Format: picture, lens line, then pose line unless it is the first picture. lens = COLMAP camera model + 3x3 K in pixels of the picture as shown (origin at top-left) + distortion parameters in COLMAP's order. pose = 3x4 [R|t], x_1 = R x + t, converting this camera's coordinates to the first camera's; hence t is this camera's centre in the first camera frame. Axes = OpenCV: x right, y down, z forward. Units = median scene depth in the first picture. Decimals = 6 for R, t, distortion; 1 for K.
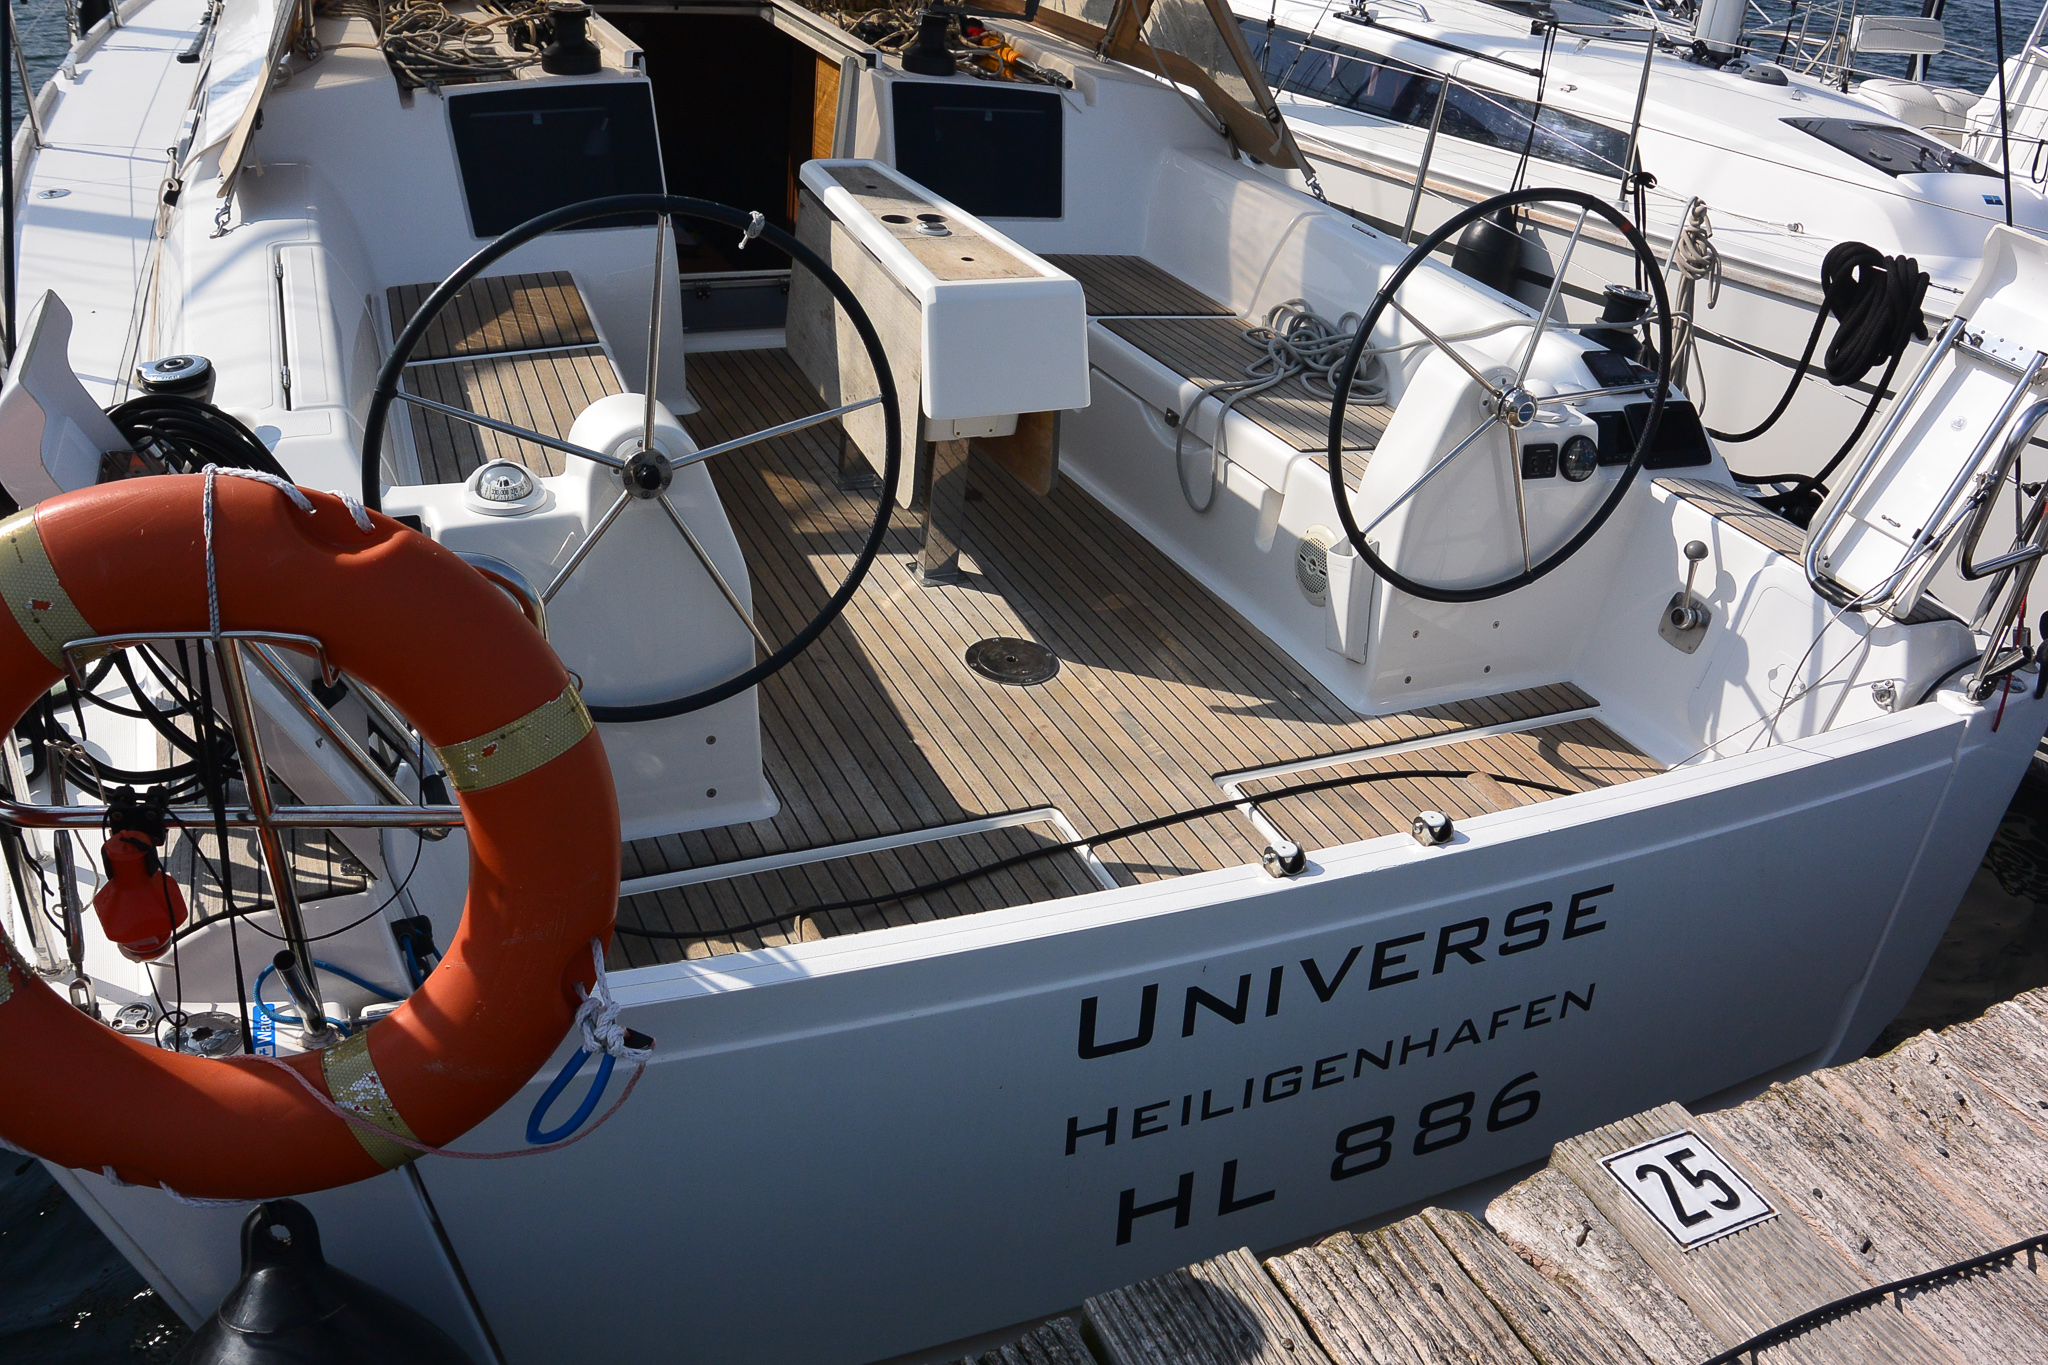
lens RADIAL K [[1757.7, 0, 1029.6], [0, 1757.7, 683.8], [0, 0, 1]] dist [-0.155210, 0.088331]
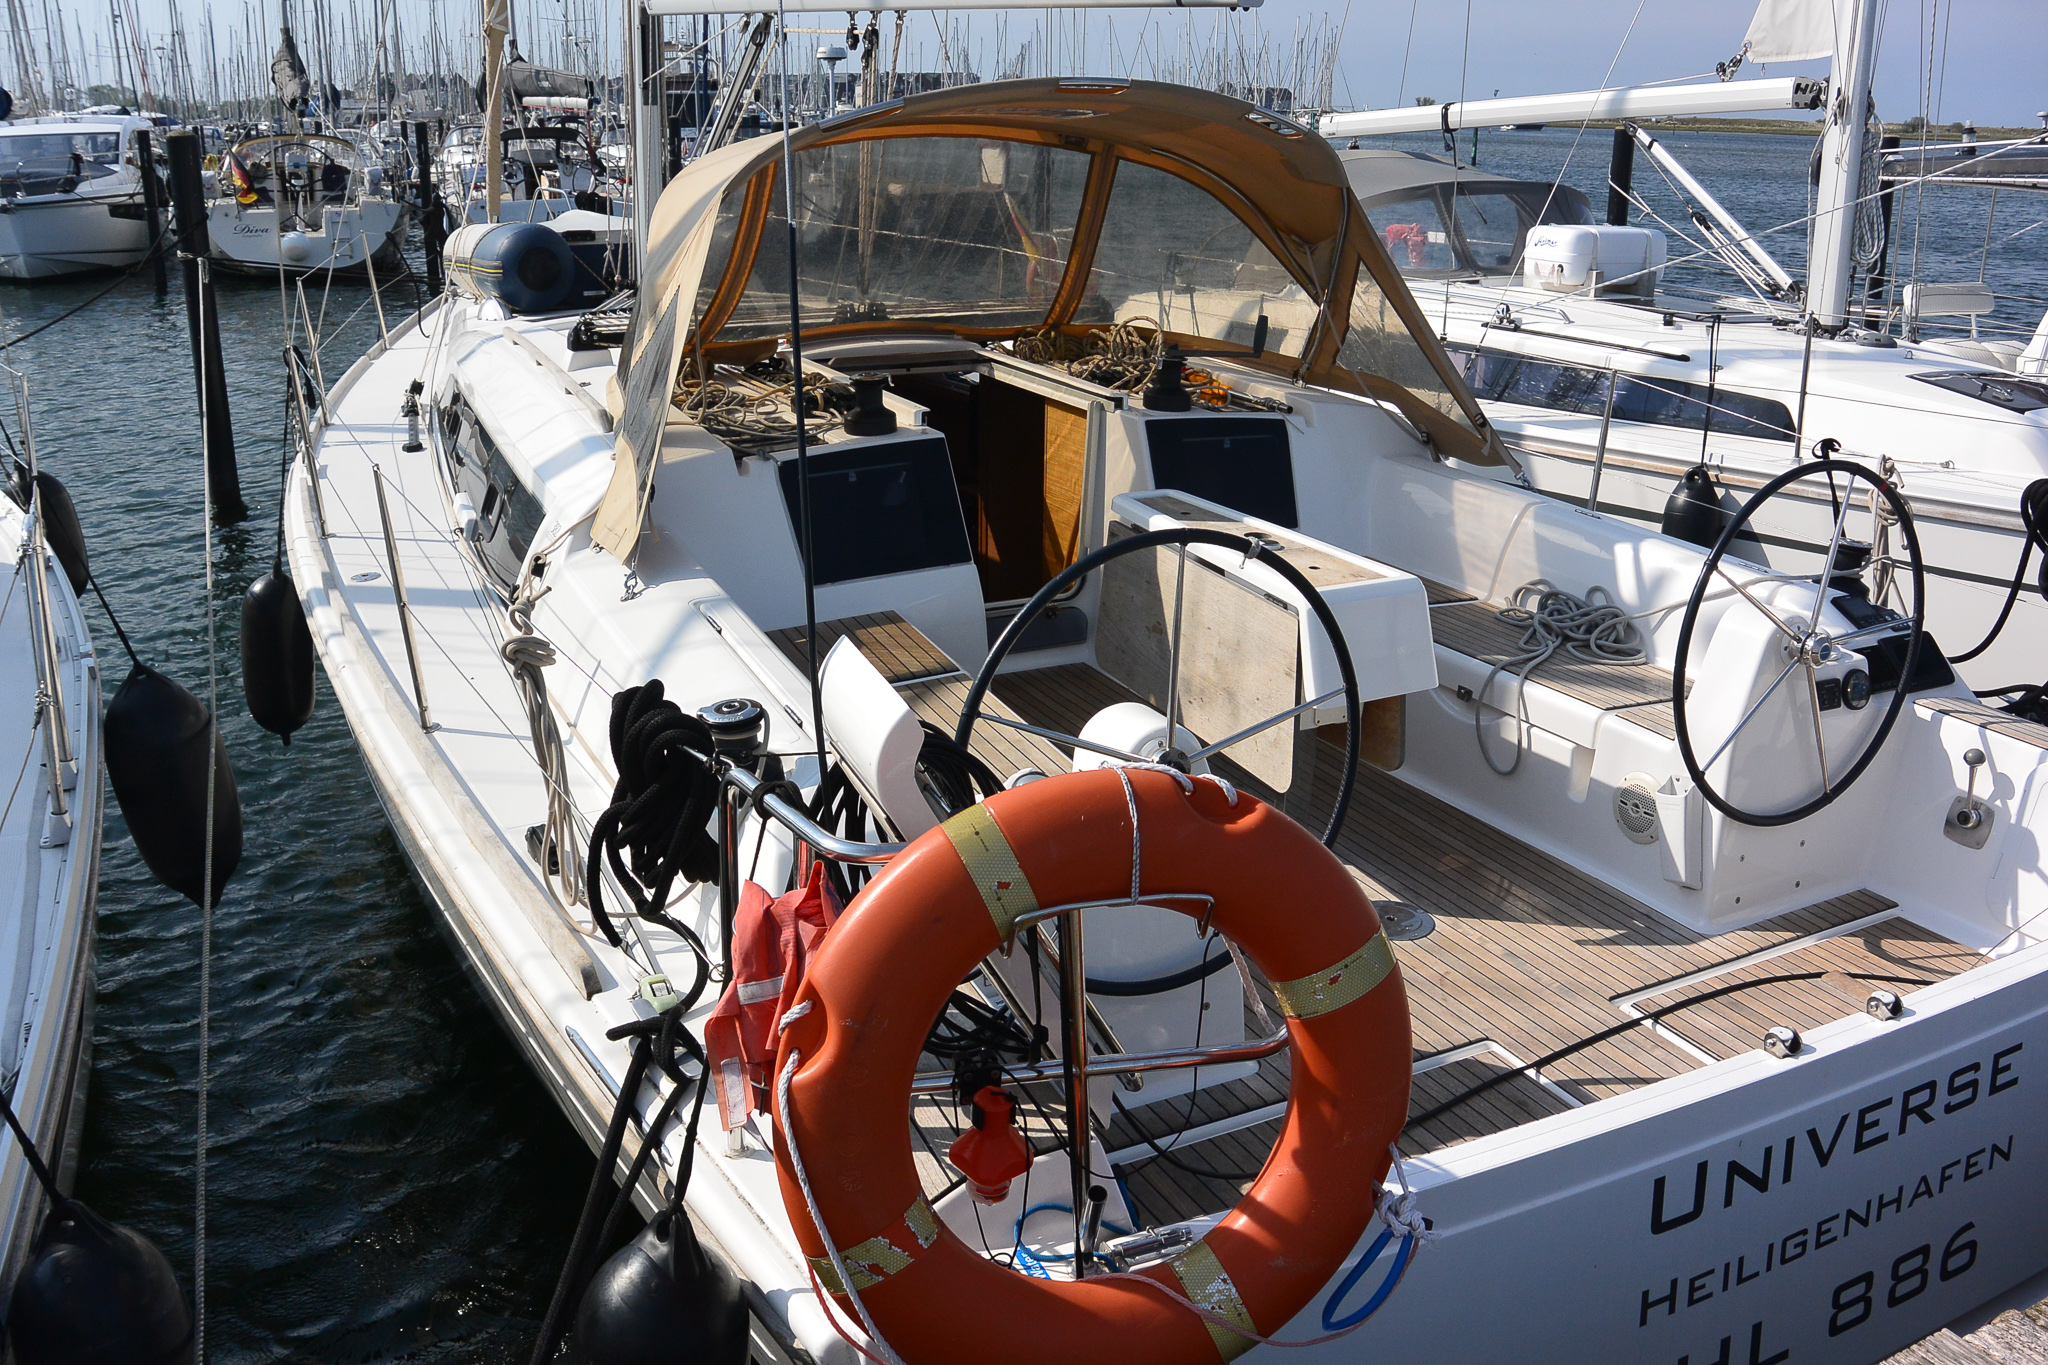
lens RADIAL K [[1757.7, 0, 1021.2], [0, 1757.7, 692.4], [0, 0, 1]] dist [-0.155210, 0.088331]
pose [[0.995696, -0.092086, 0.010489, -0.251688], [0.092505, 0.980413, -0.173879, 0.016173], [0.005729, 0.174101, 0.984711, -0.109539]]
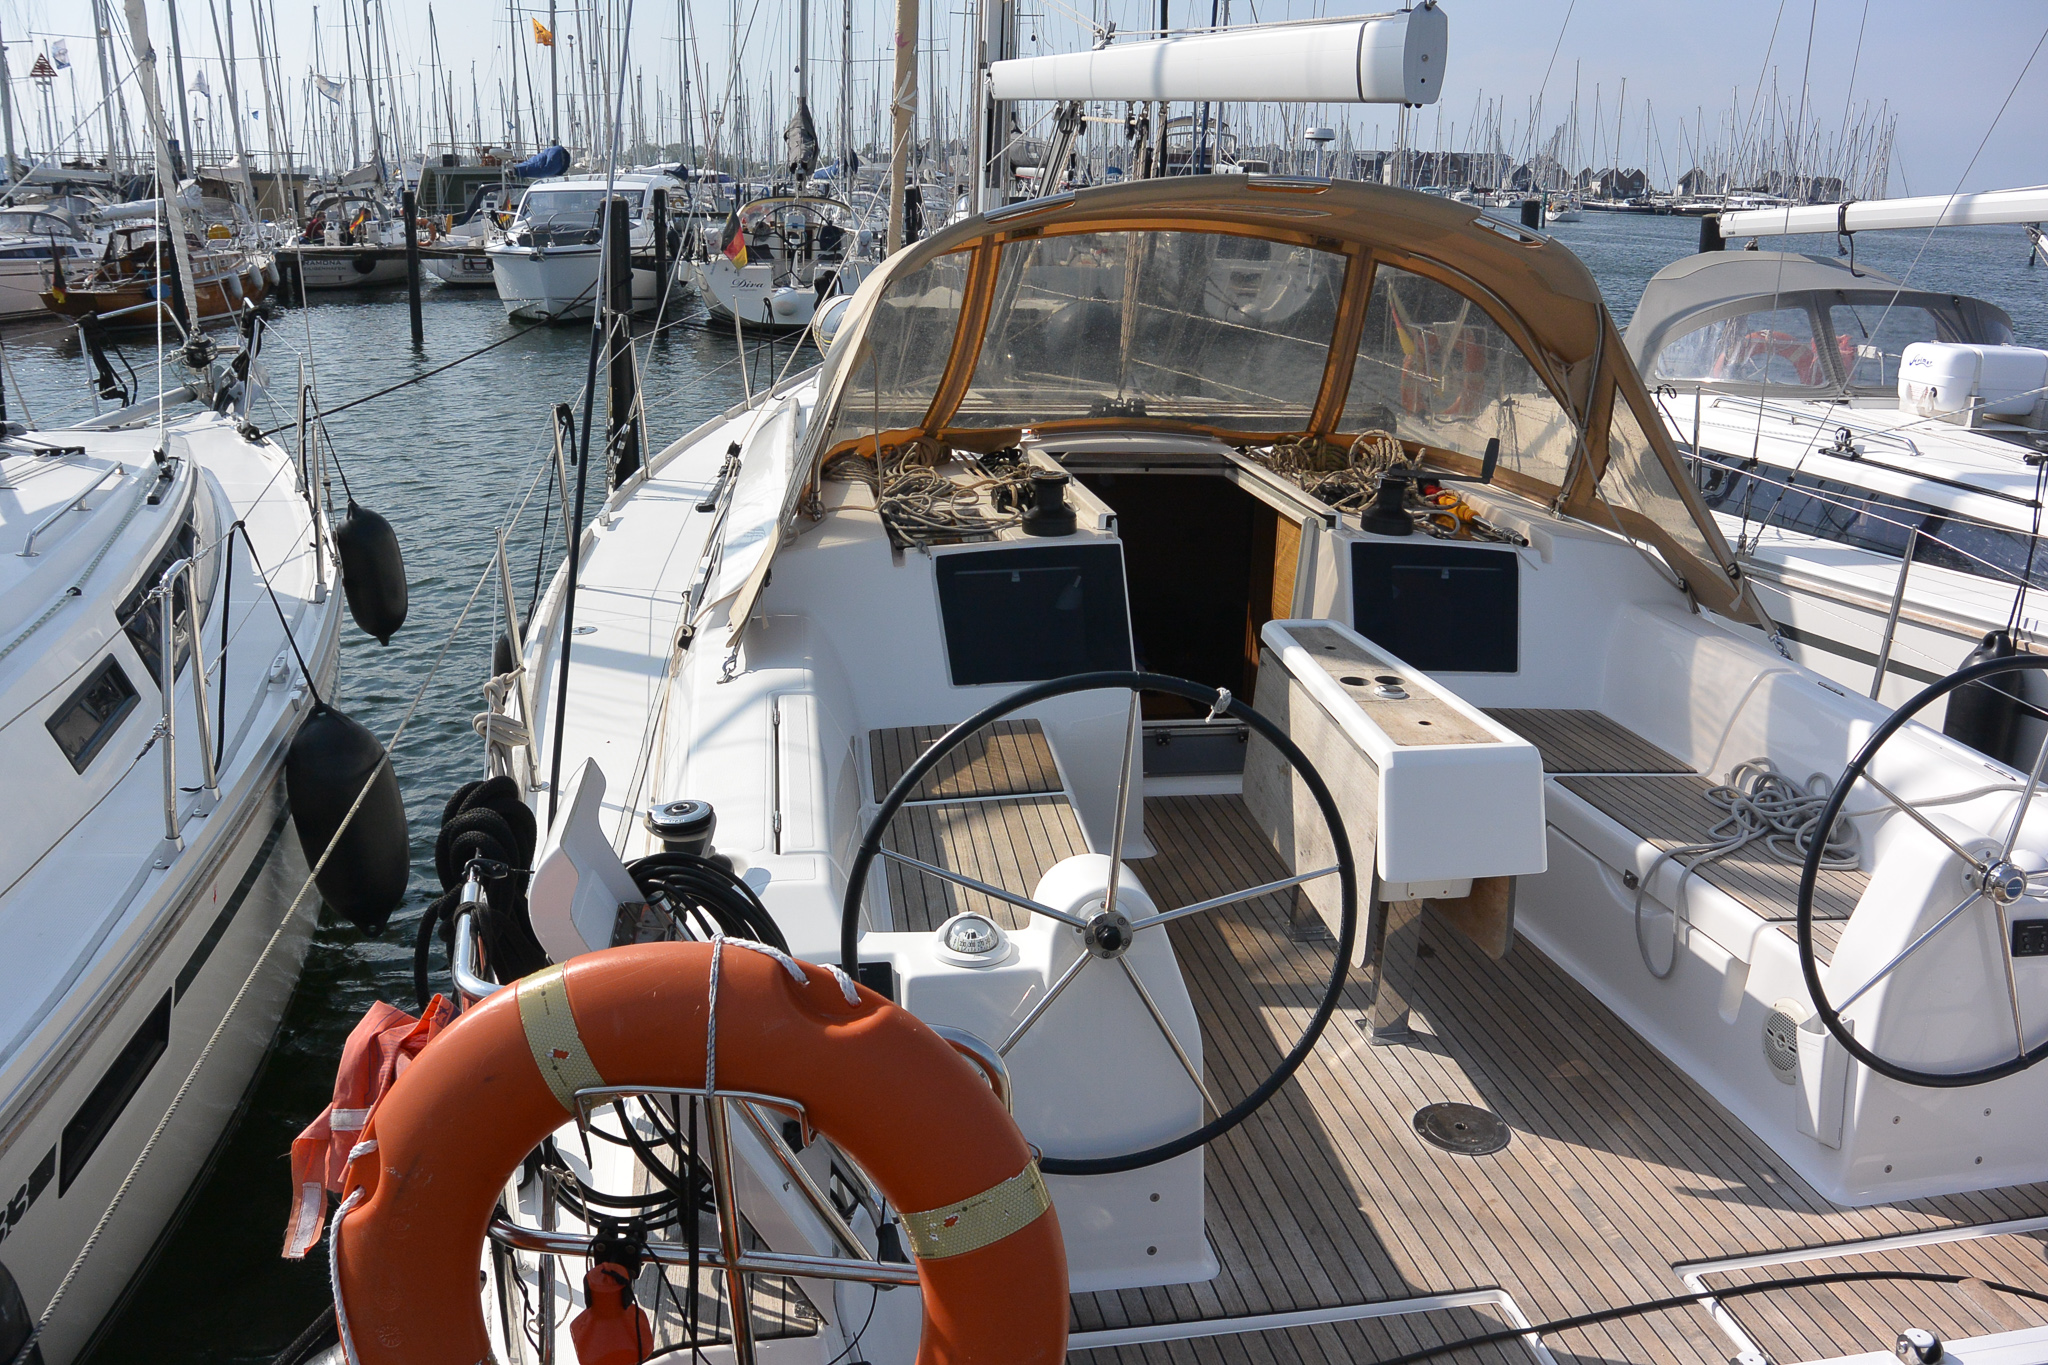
lens RADIAL K [[1757.7, 0, 1022.3], [0, 1757.7, 681.5], [0, 0, 1]] dist [-0.155210, 0.088331]
pose [[0.966988, 0.007489, -0.254712, -0.003951], [-0.067537, 0.971354, -0.227836, -0.020286], [0.245709, 0.237518, 0.939794, -0.020659]]
